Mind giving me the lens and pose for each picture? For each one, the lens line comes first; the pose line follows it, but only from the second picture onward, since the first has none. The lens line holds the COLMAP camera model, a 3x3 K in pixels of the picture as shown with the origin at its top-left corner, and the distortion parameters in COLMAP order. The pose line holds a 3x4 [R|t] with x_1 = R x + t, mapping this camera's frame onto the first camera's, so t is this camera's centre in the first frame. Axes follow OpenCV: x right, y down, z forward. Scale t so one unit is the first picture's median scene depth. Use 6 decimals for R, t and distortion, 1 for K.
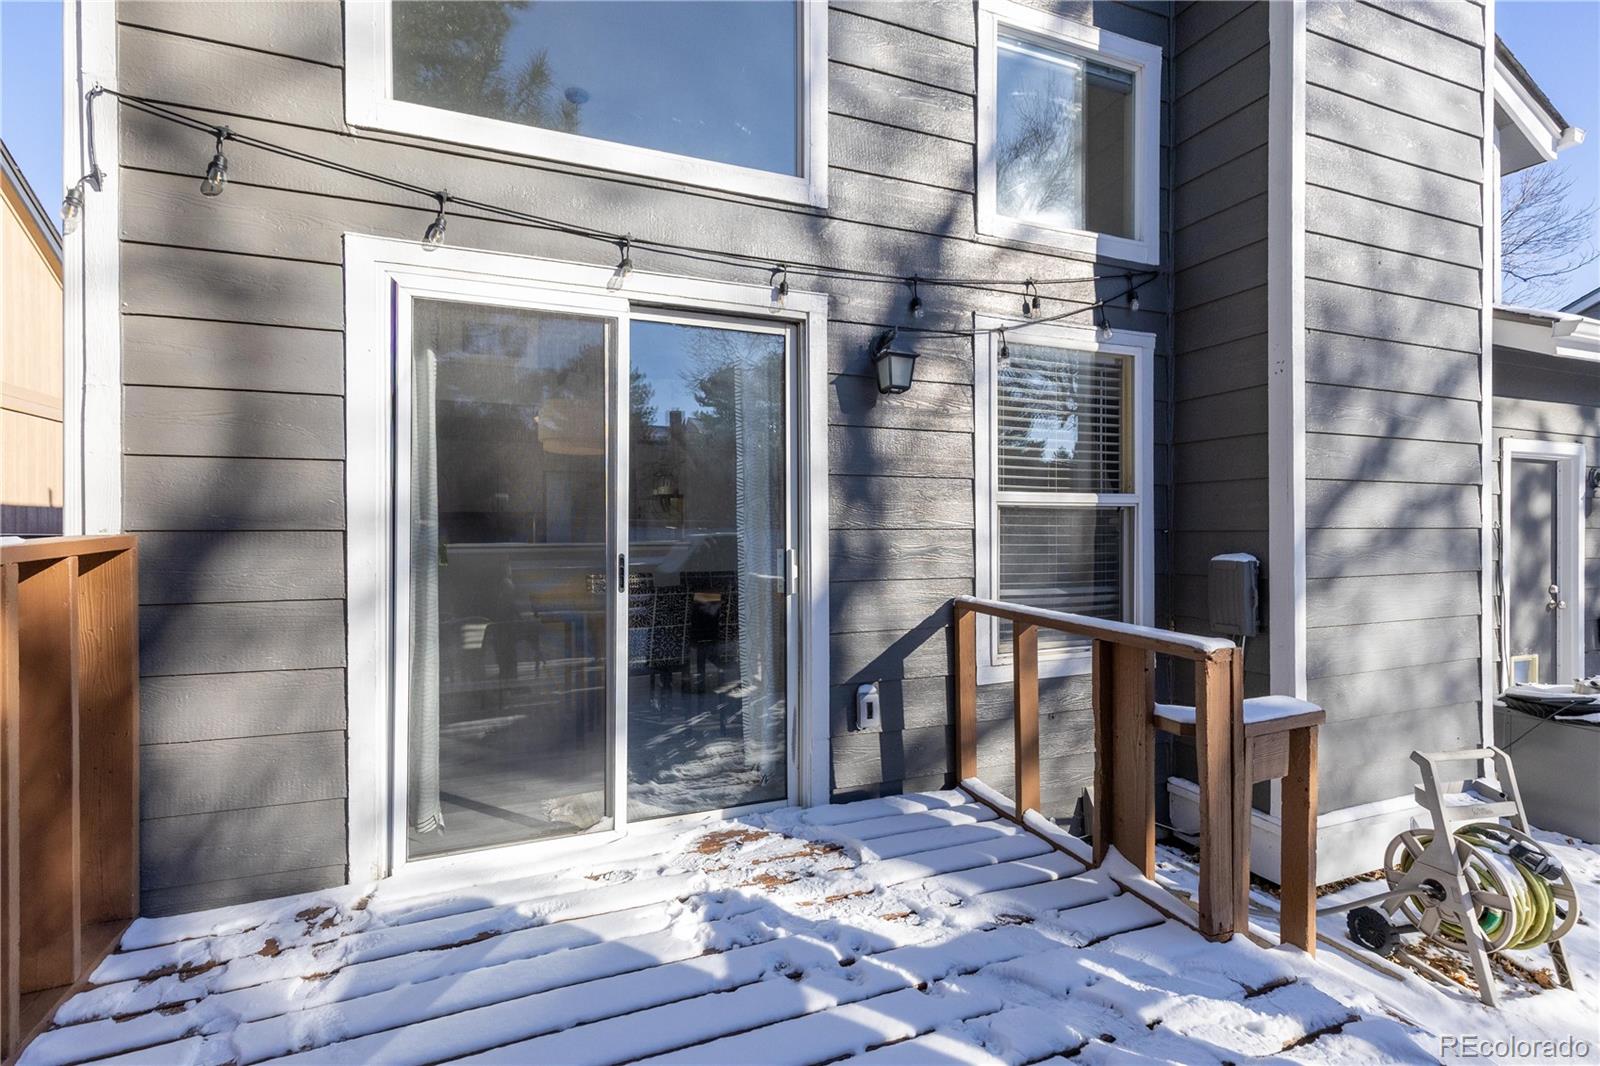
lens RADIAL K [[725.6, 0, 798.3], [0, 725.6, 537.2], [0, 0, 1]] dist [-0.000501, -0.000148]
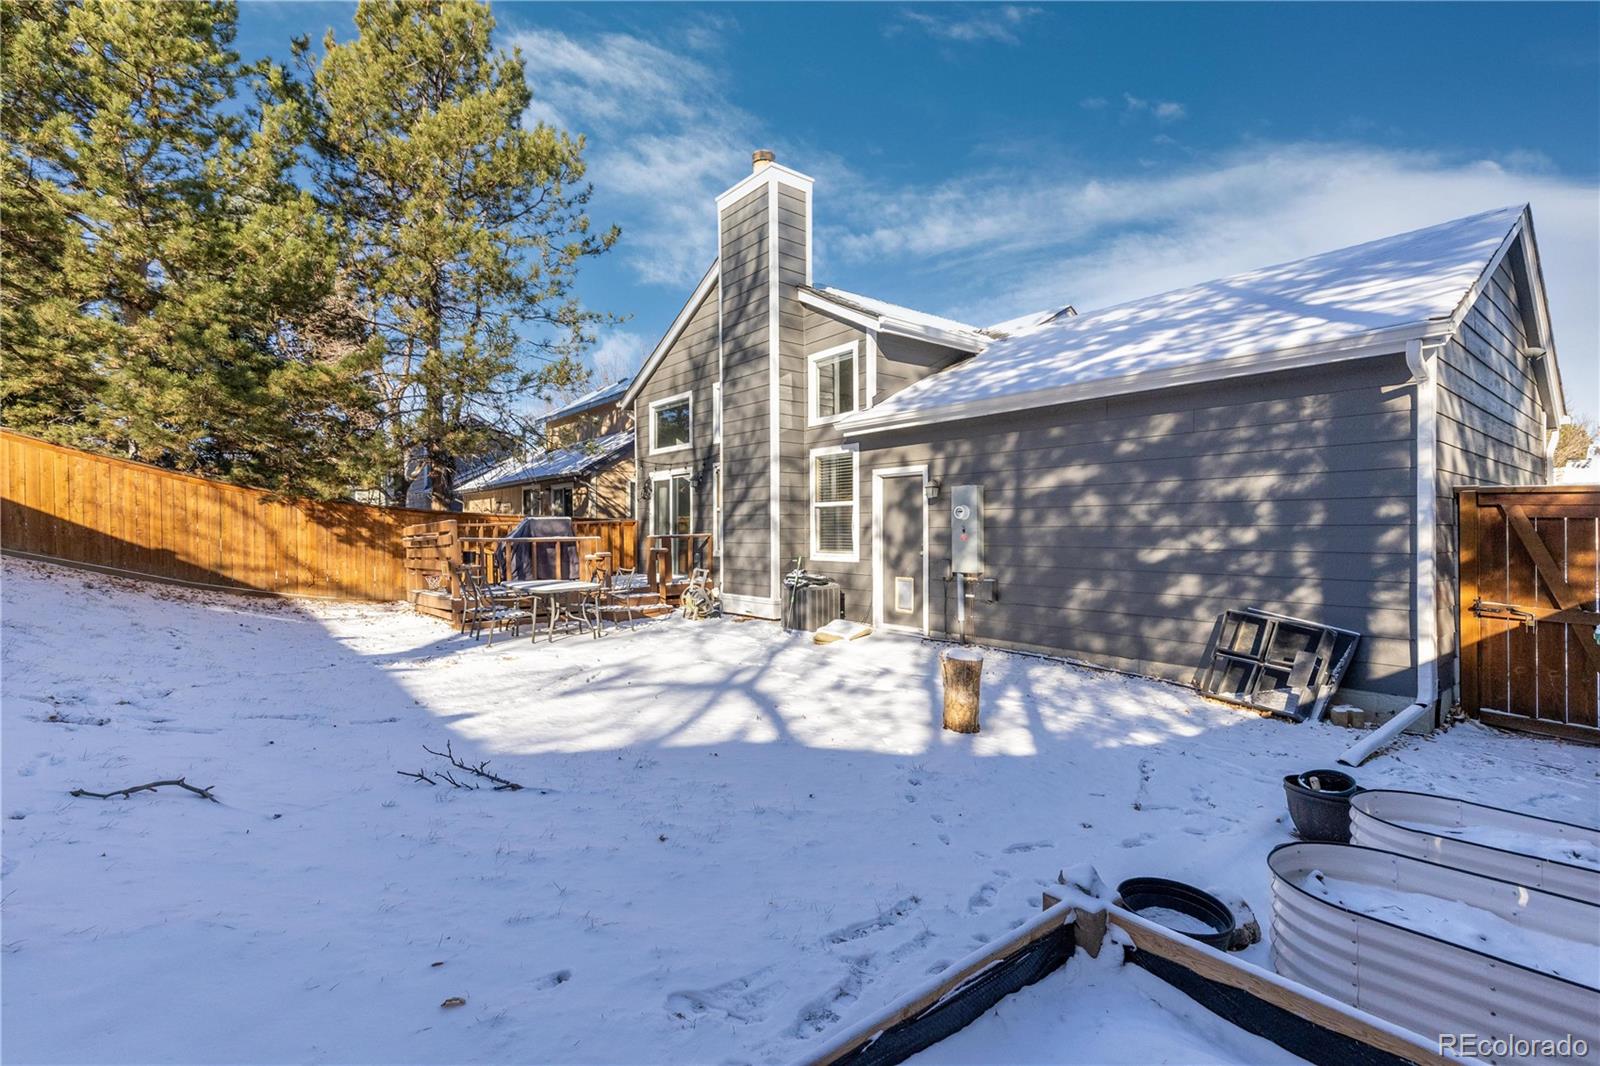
lens RADIAL K [[725.6, 0, 797.3], [0, 725.6, 529.7], [0, 0, 1]] dist [-0.000501, -0.000148]
pose [[0.302954, 0.001041, -0.953005, 4.030032], [0.001490, 0.999998, 0.001566, 0.045204], [0.953004, -0.001895, 0.302952, 0.214045]]
